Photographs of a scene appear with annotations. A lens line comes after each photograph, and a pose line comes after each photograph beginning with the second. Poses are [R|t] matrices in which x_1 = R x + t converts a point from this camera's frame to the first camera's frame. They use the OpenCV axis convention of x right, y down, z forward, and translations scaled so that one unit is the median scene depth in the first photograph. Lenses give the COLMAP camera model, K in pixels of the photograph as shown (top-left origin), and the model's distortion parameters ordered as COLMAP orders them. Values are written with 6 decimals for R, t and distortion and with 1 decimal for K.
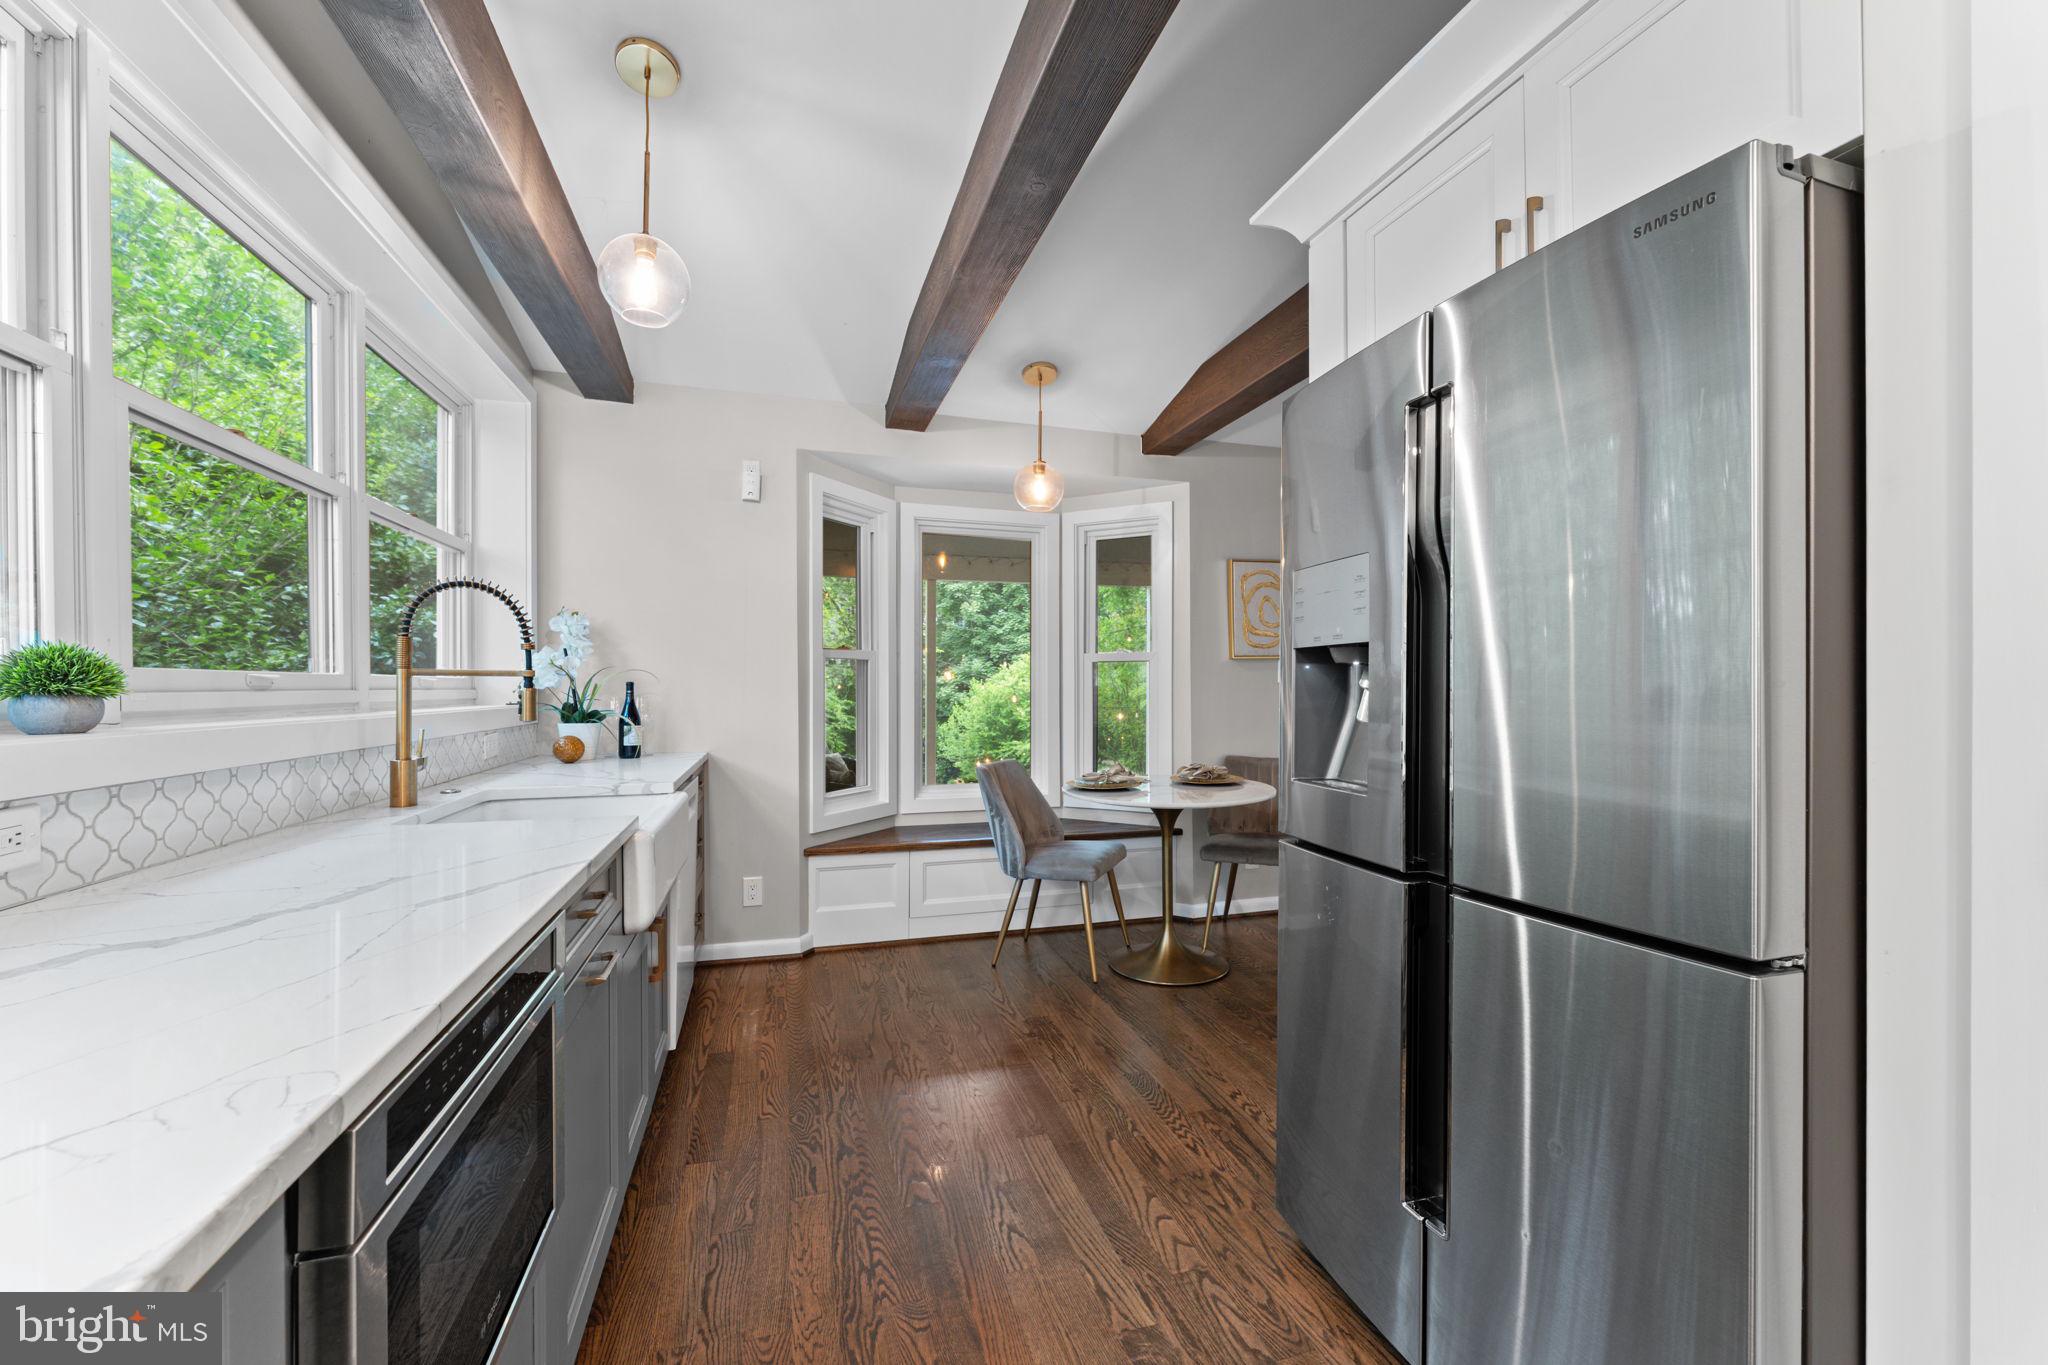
lens RADIAL K [[818.0, 0, 1028.8], [0, 818.0, 687.0], [0, 0, 1]] dist [-0.002711, 0.000171]
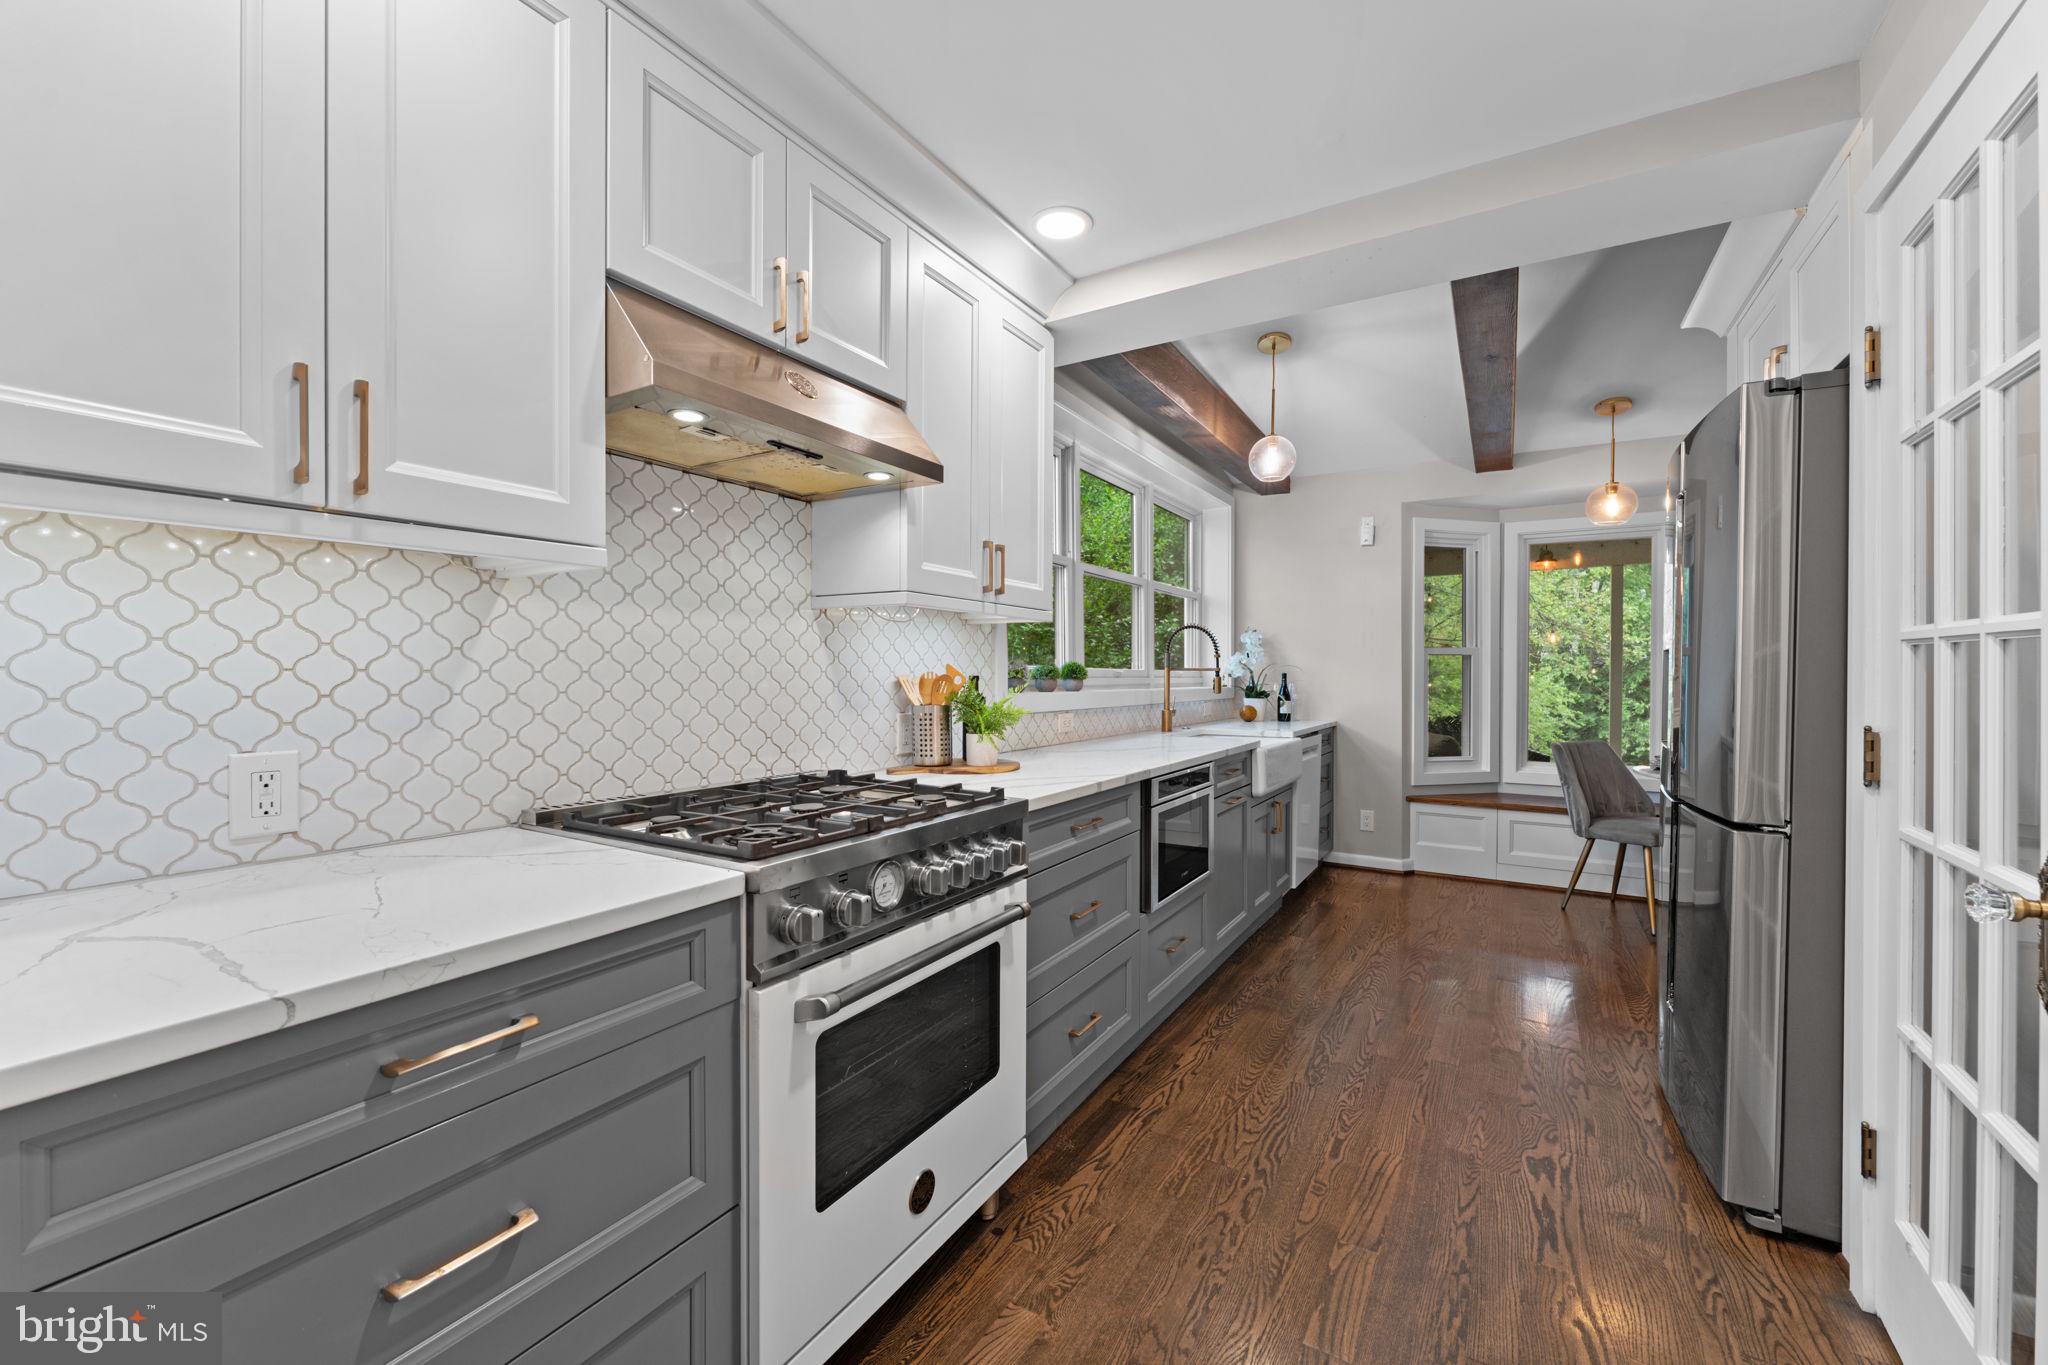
lens RADIAL K [[818.0, 0, 1019.3], [0, 818.0, 680.2], [0, 0, 1]] dist [-0.002711, 0.000171]
pose [[0.666311, 0.005521, -0.745654, 0.325930], [-0.003154, 0.999985, 0.004585, 0.001627], [0.745668, -0.000703, 0.666318, -0.406904]]
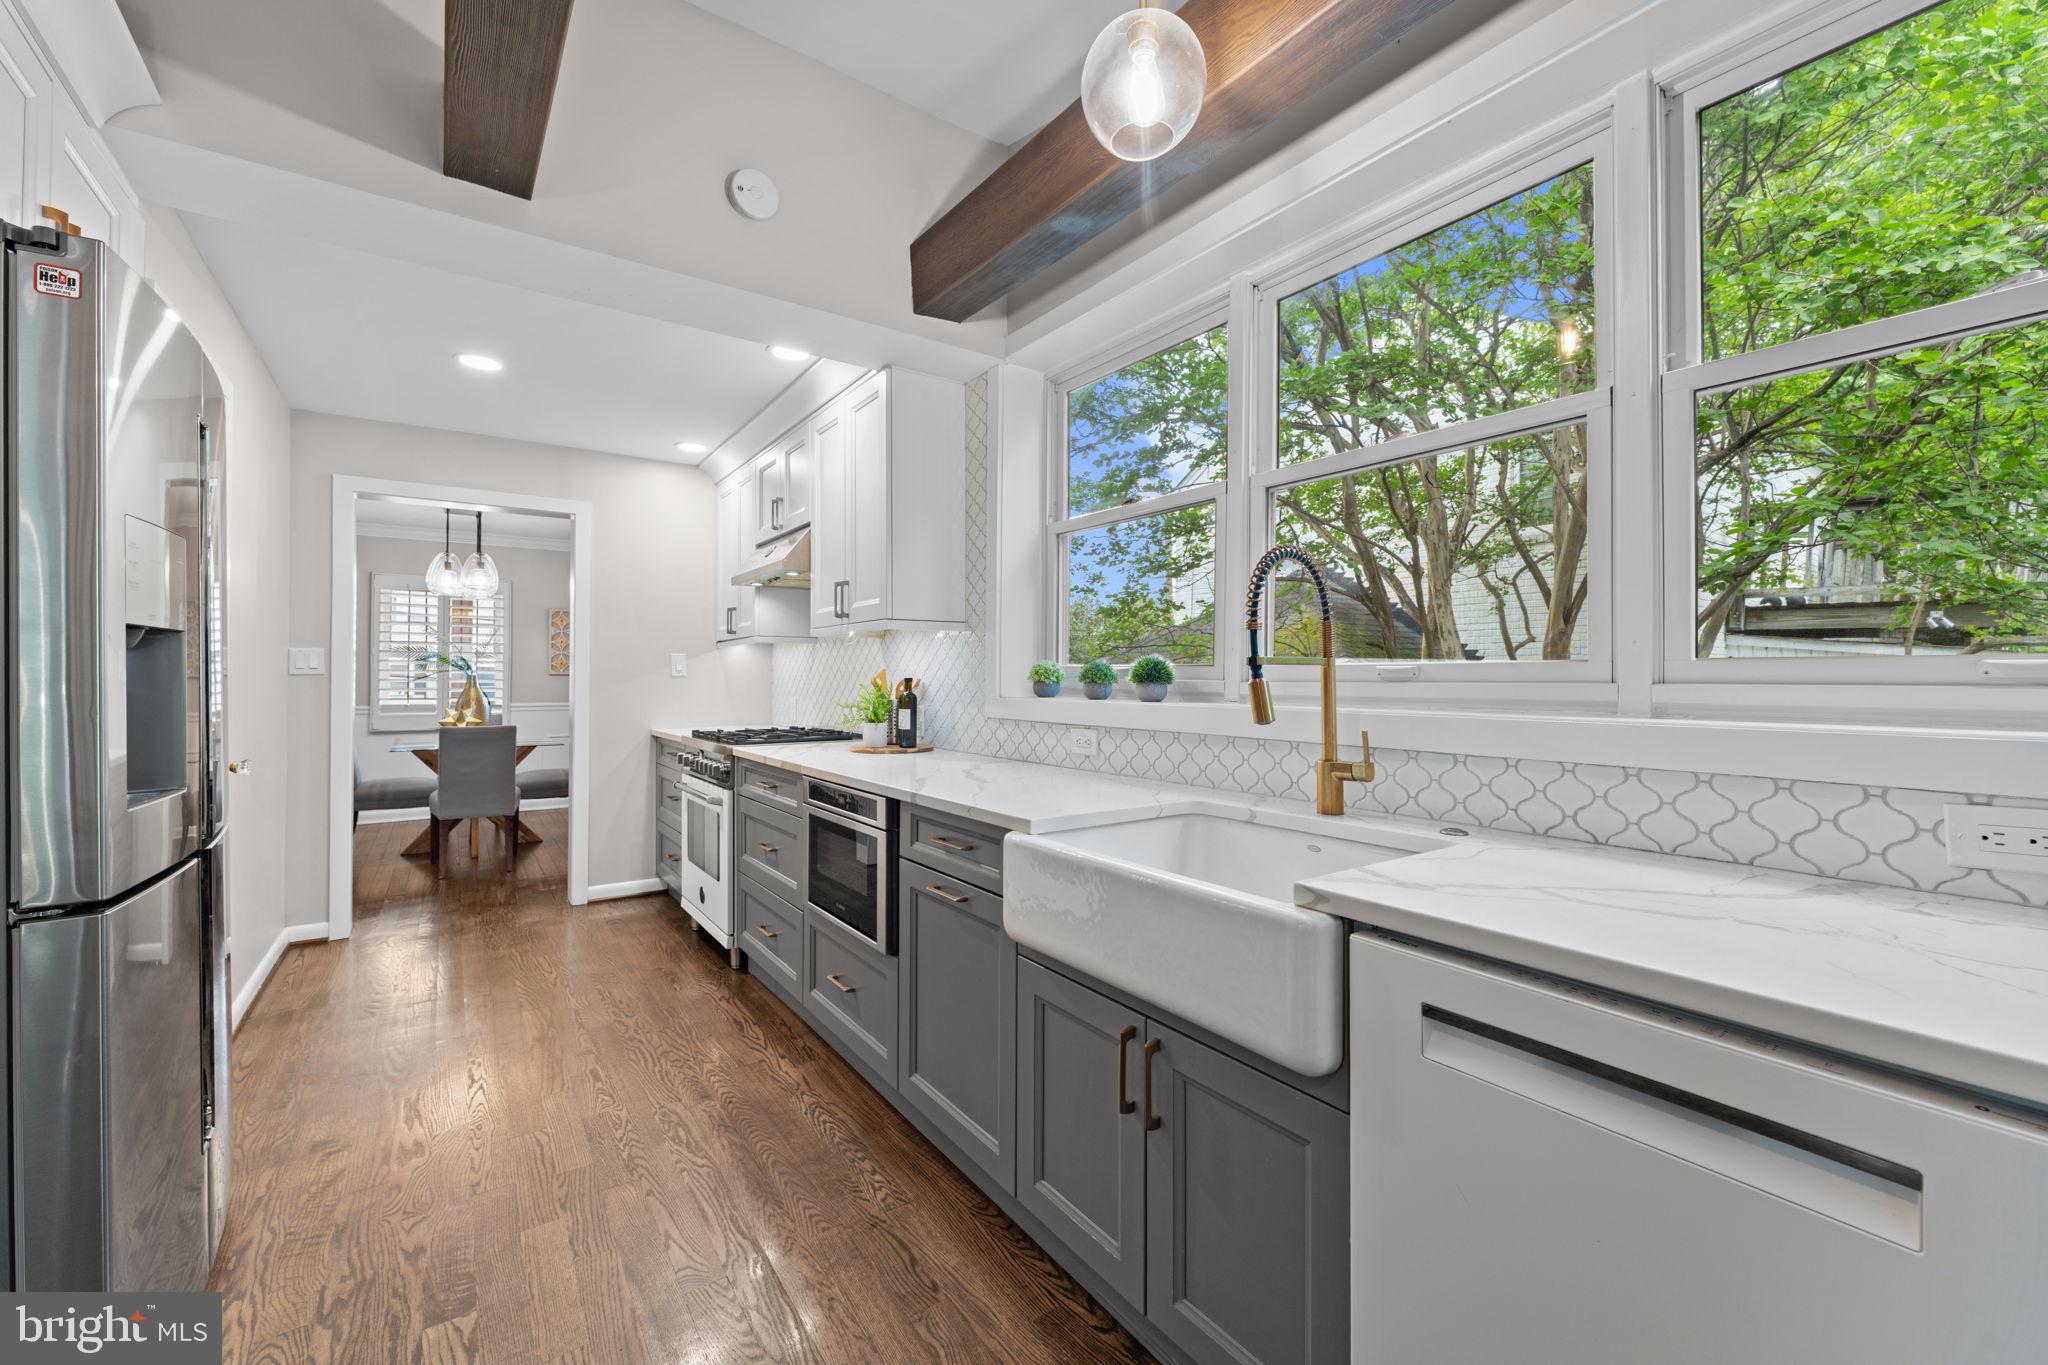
lens RADIAL K [[818.0, 0, 1013.3], [0, 818.0, 675.6], [0, 0, 1]] dist [-0.002711, 0.000171]
pose [[-0.950938, -0.003068, -0.309367, -0.094824], [-0.005492, 0.999961, 0.006967, -0.005805], [0.309334, 0.008324, -0.950917, 0.968331]]
